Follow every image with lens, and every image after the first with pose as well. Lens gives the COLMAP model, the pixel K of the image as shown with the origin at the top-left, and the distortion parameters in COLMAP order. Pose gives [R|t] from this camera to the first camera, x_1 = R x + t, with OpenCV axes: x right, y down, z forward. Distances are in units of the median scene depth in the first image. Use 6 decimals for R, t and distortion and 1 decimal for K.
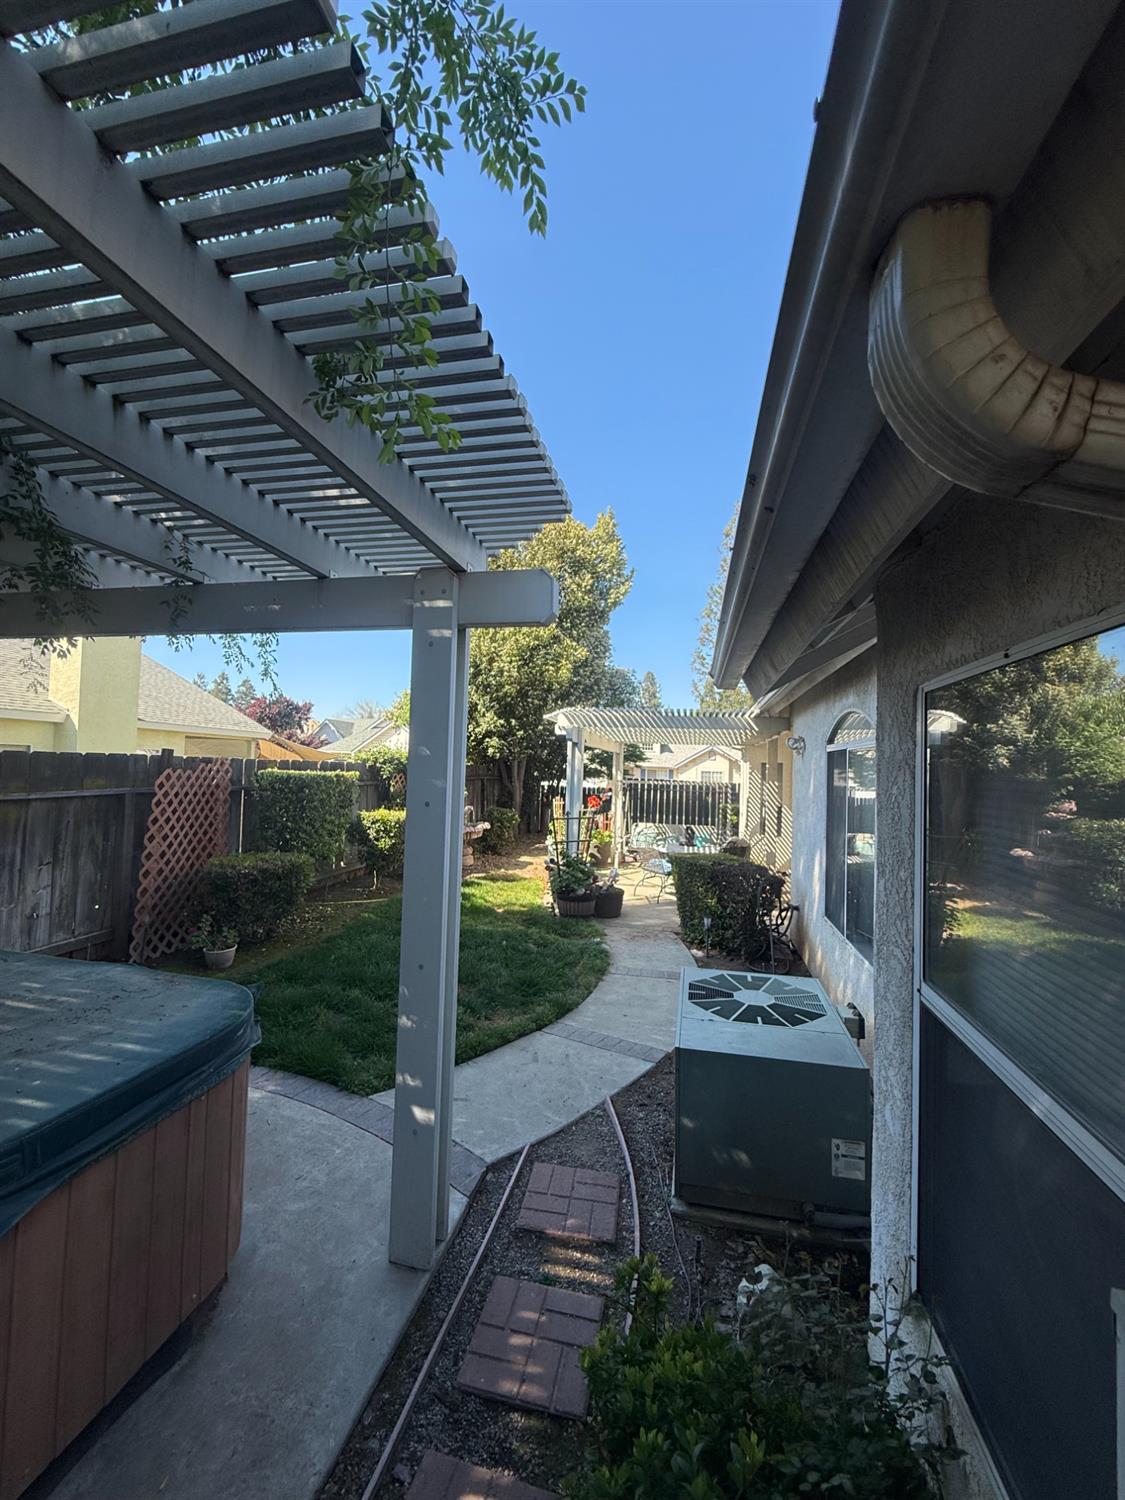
lens RADIAL K [[599.1, 0, 563.3], [0, 599.1, 749.1], [0, 0, 1]] dist [0.000176, 0.000003]
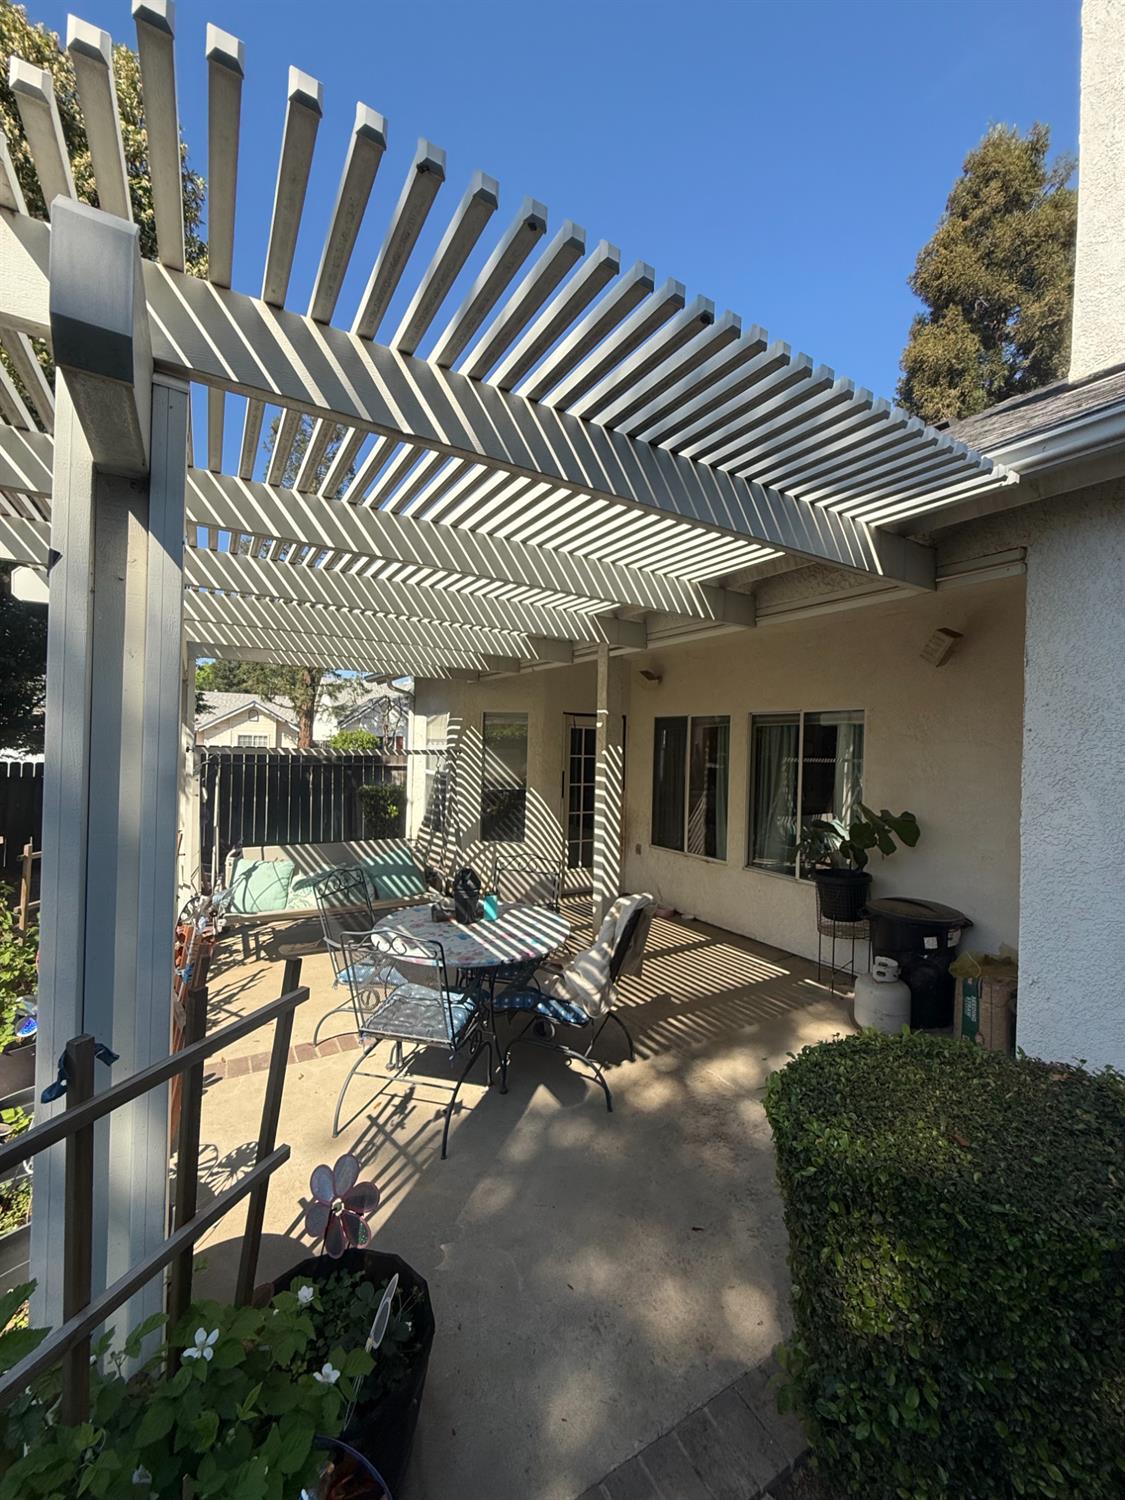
lens RADIAL K [[599.1, 0, 563.1], [0, 599.1, 749.5], [0, 0, 1]] dist [0.000176, 0.000003]
pose [[0.724809, -0.014708, 0.688793, -0.000559], [-0.025617, 0.998505, 0.048278, 0.026669], [-0.688473, -0.052637, 0.723349, 0.543399]]
